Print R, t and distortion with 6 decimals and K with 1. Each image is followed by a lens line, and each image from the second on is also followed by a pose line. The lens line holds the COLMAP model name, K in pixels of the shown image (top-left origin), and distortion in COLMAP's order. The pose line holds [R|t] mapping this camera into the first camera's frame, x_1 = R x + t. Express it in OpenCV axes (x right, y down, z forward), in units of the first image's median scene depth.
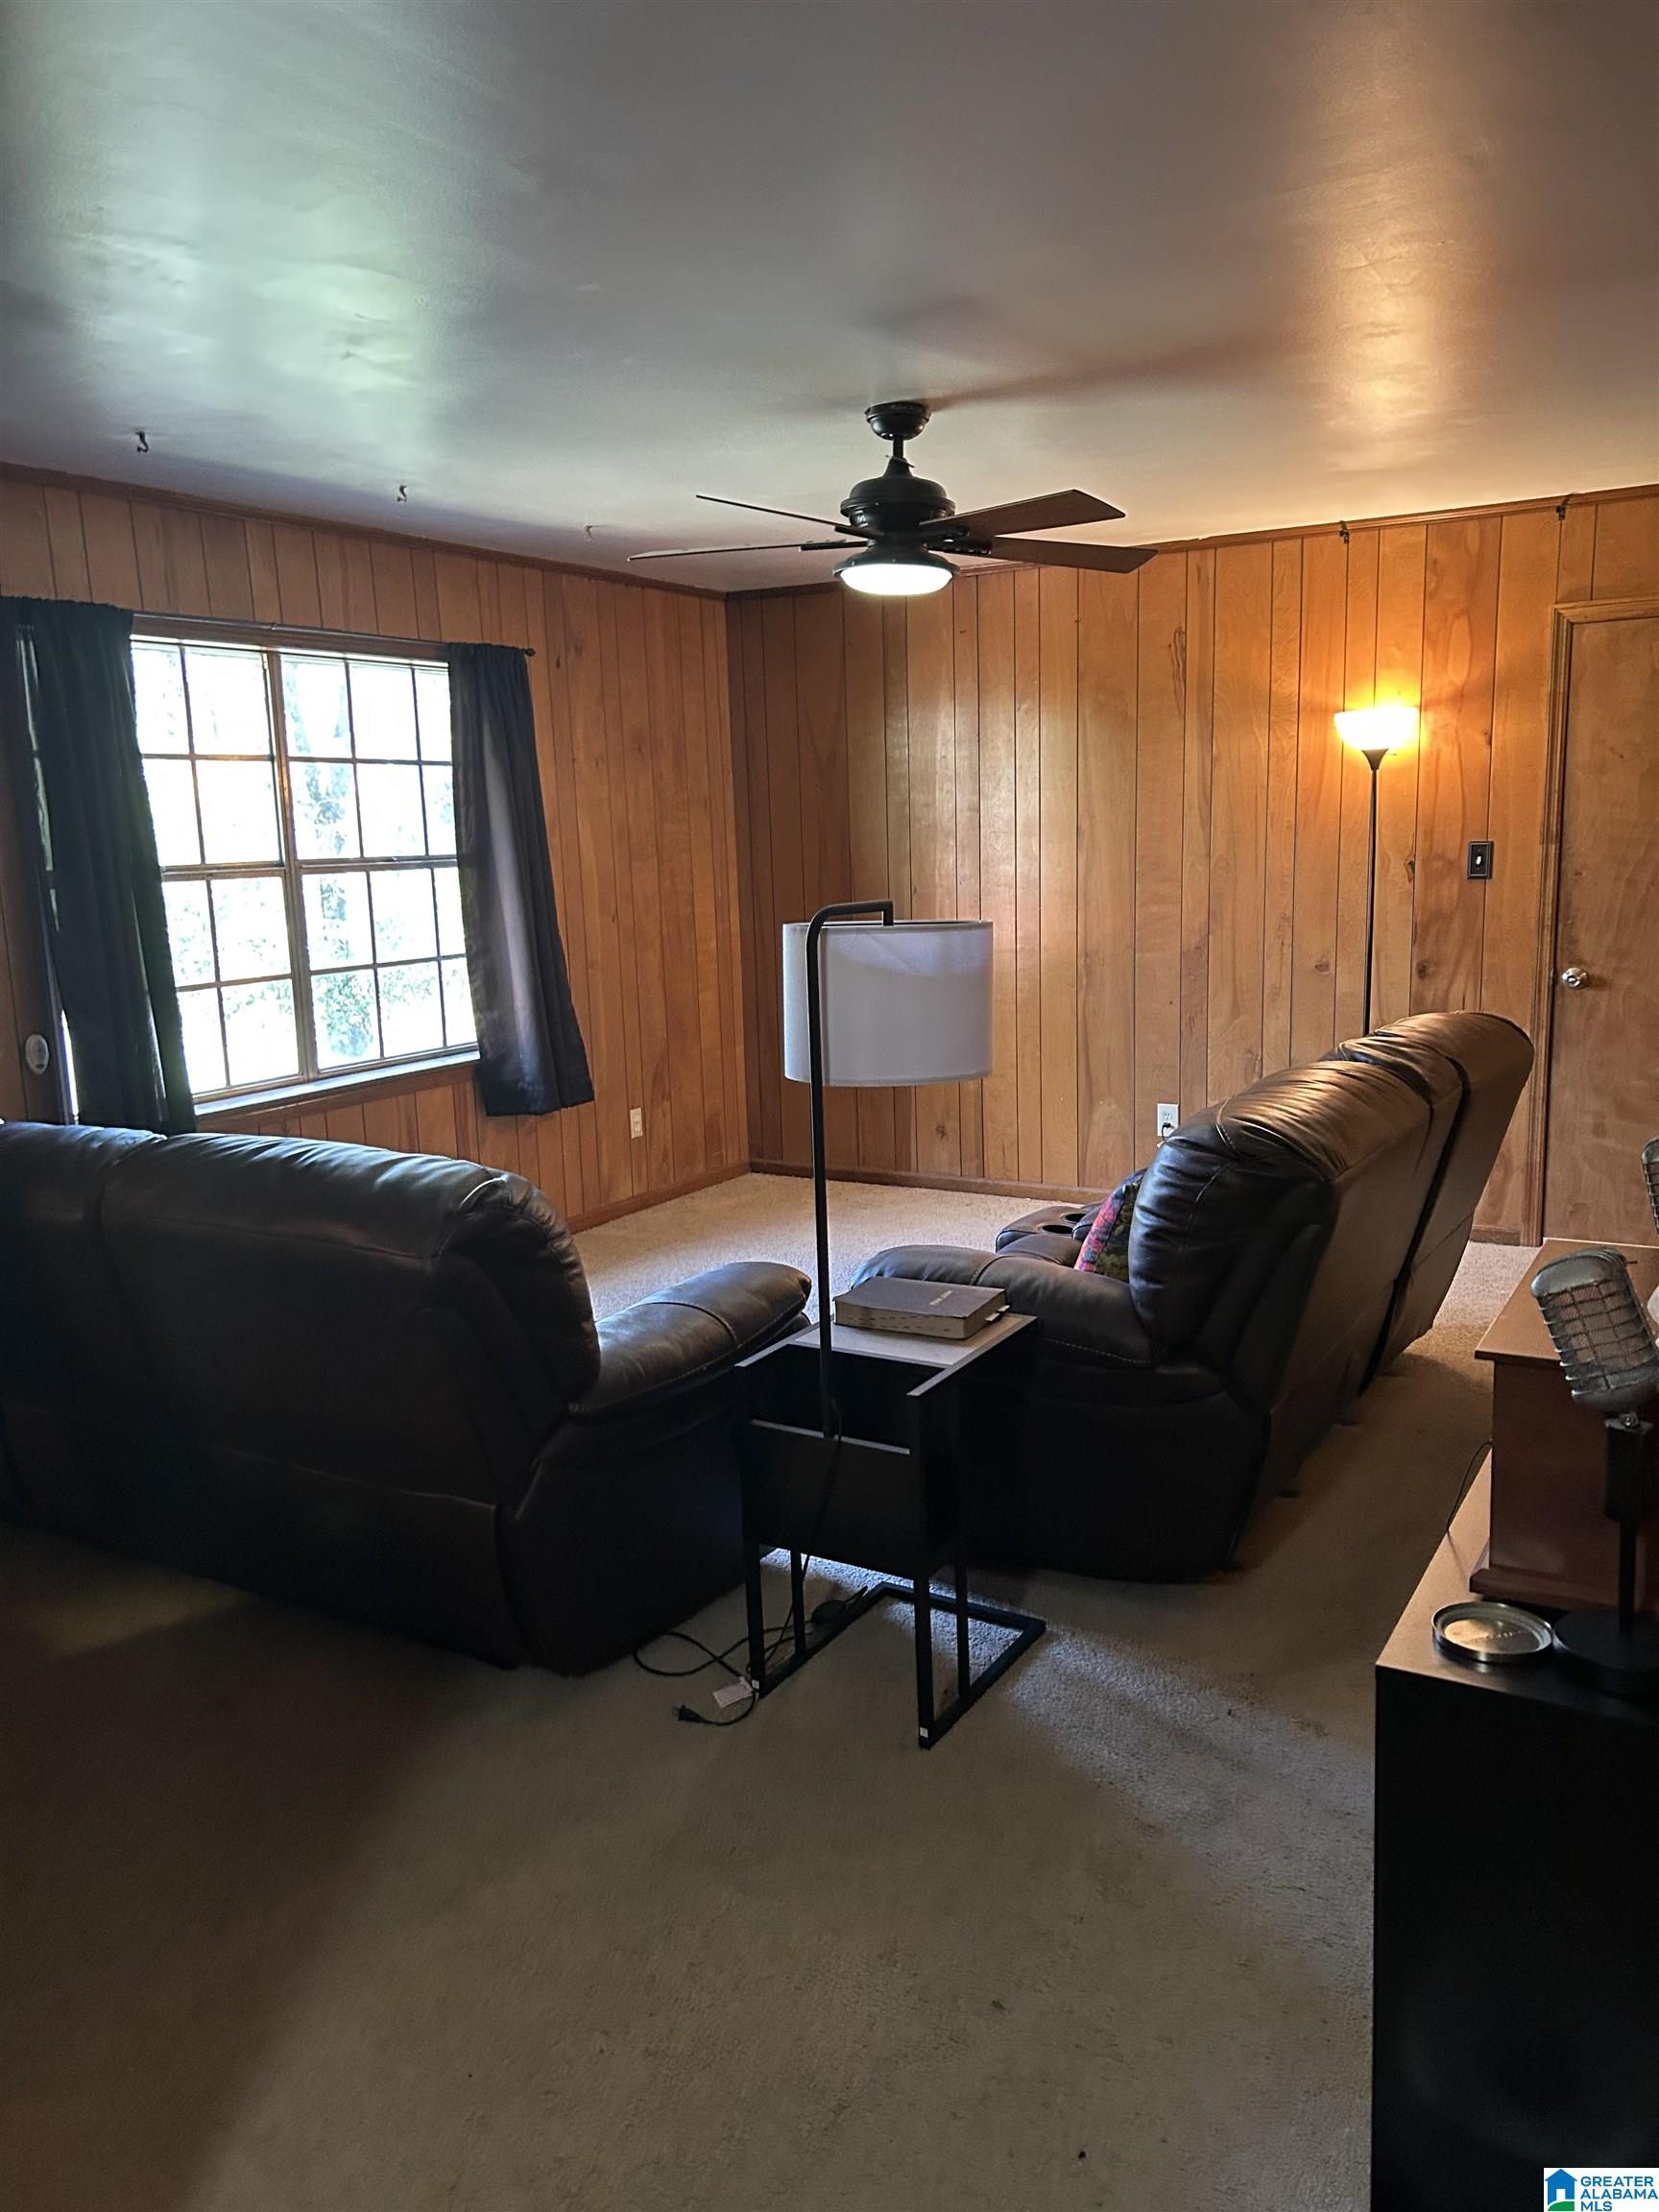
lens RADIAL K [[1643.1, 0, 829.5], [0, 1643.1, 1106.0], [0, 0, 1]] dist [0.007857, 0.001571]
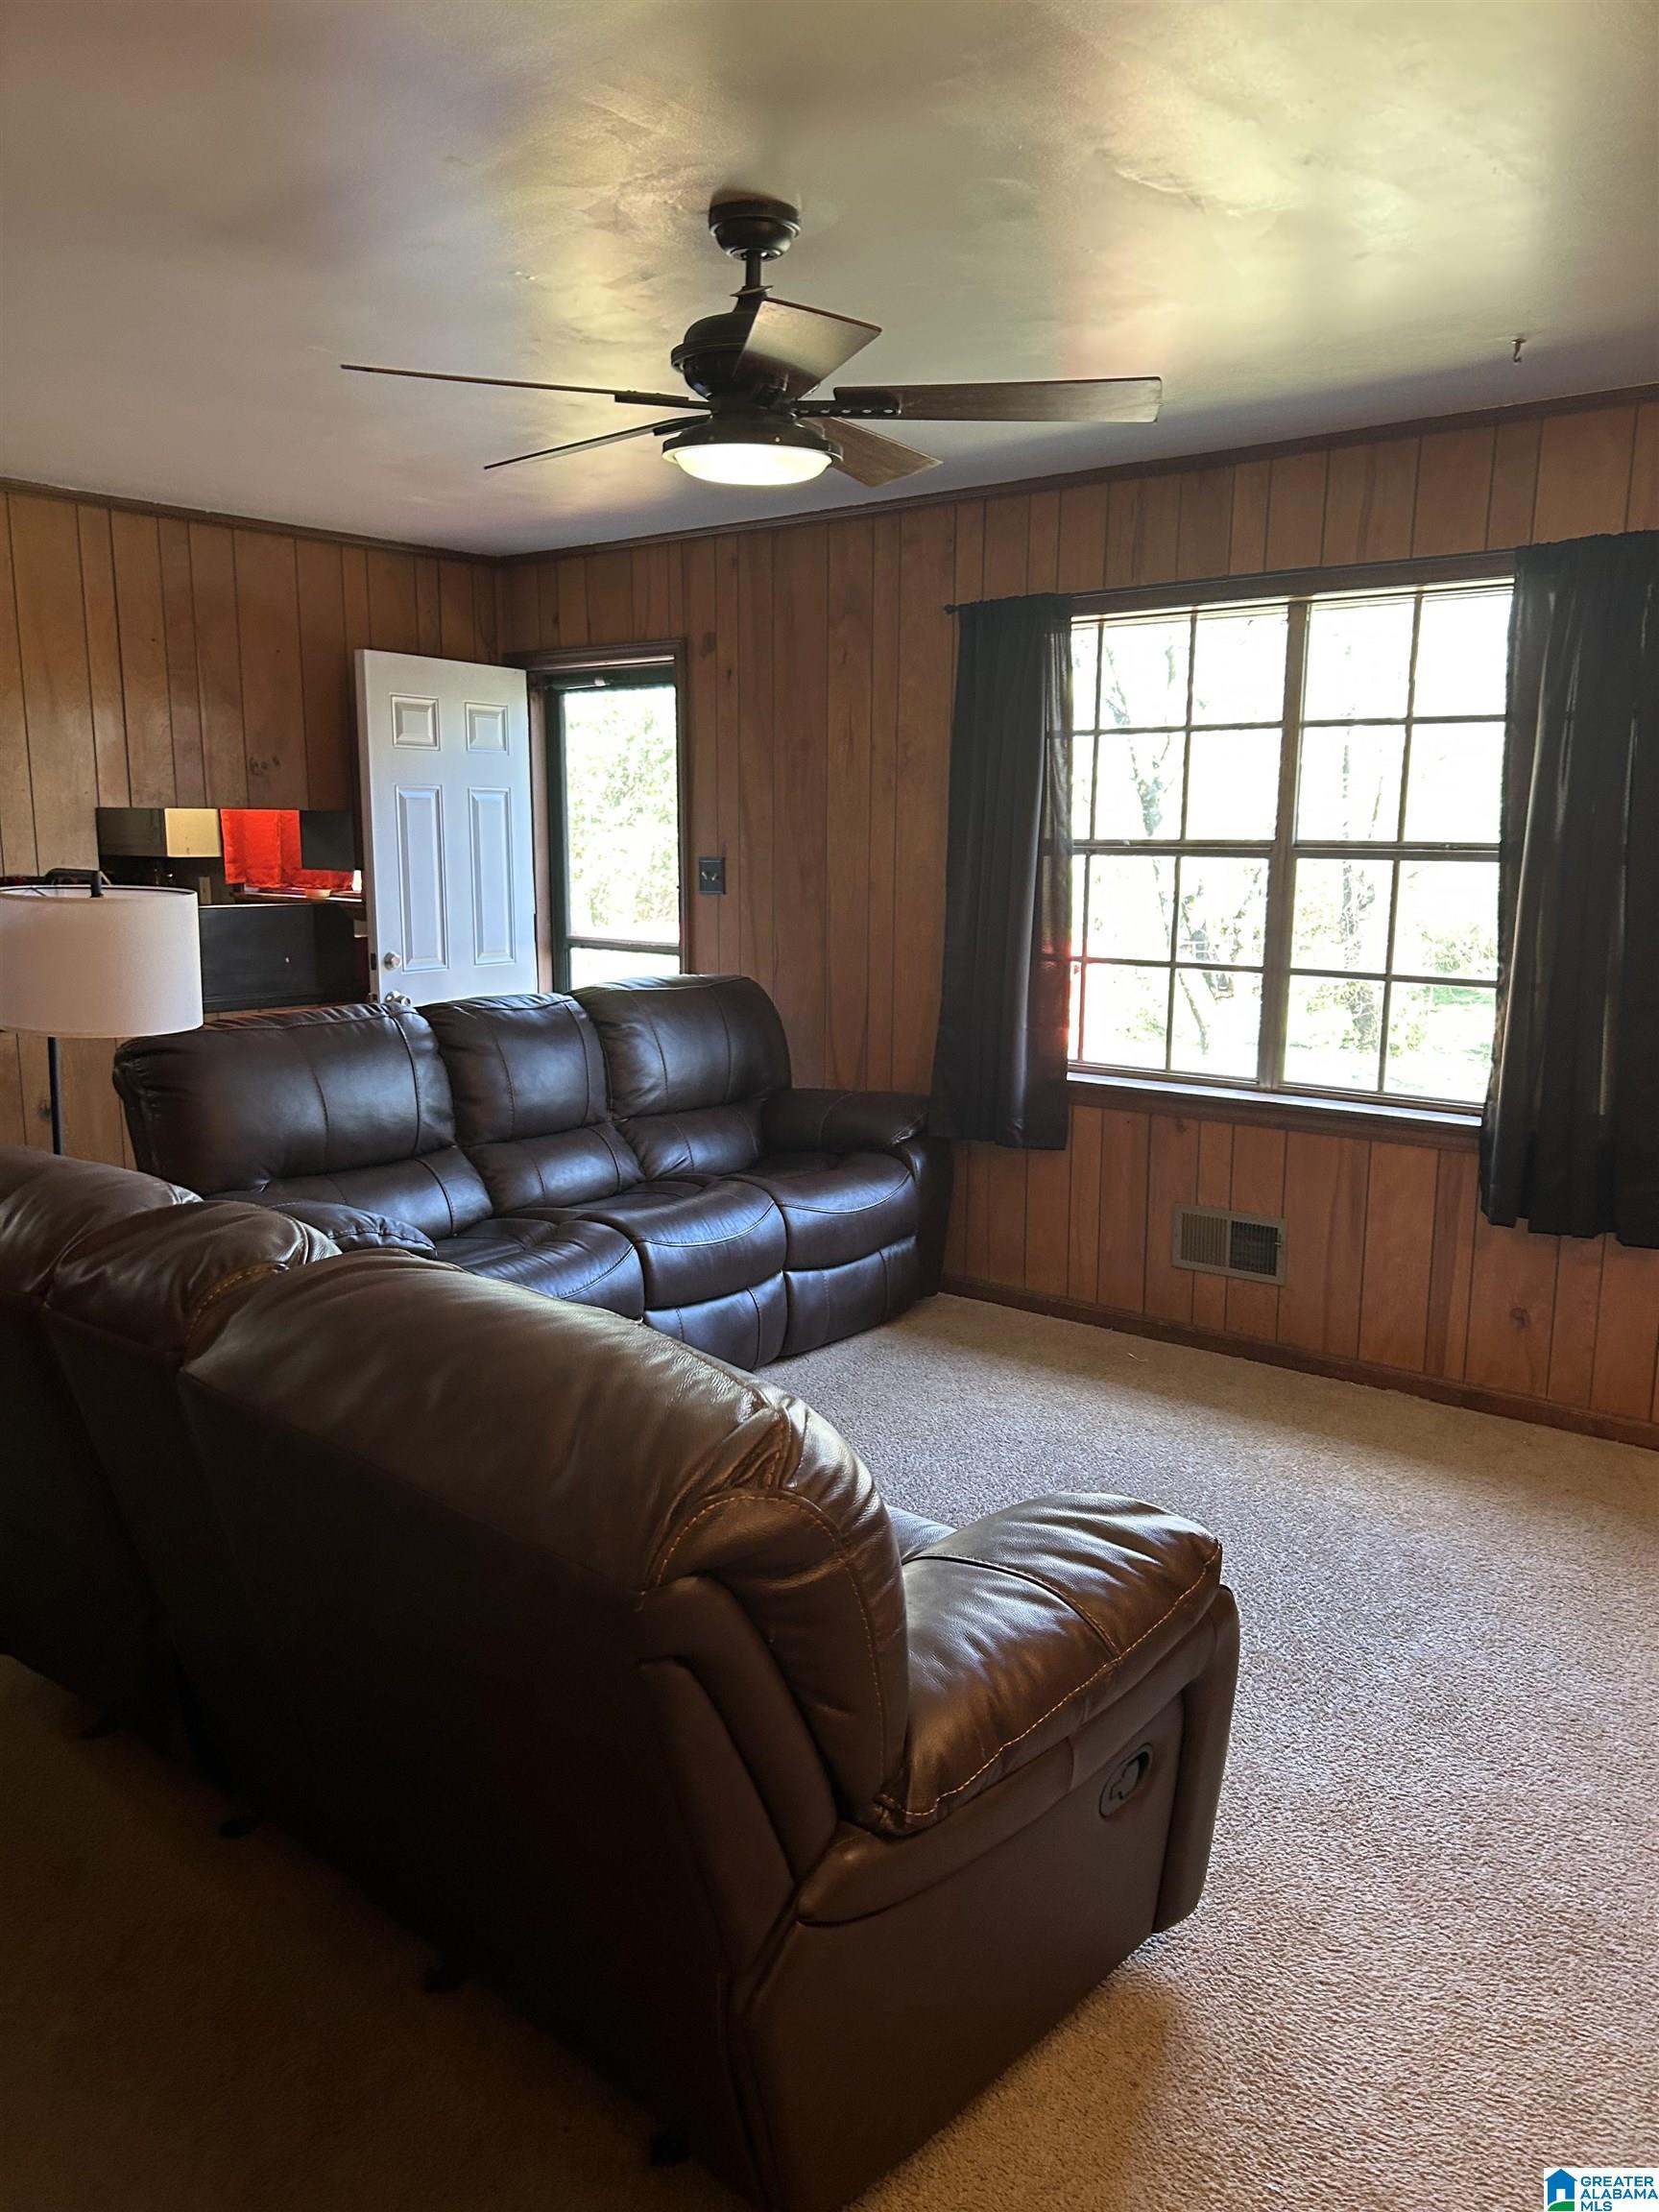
lens RADIAL K [[1578.9, 0, 829.5], [0, 1578.9, 1106.0], [0, 0, 1]] dist [-0.005420, -0.002147]
pose [[-0.128738, 0.210209, -0.969143, 0.548502], [-0.160817, 0.959914, 0.229570, -0.167752], [0.978552, 0.185409, -0.089772, 0.863902]]
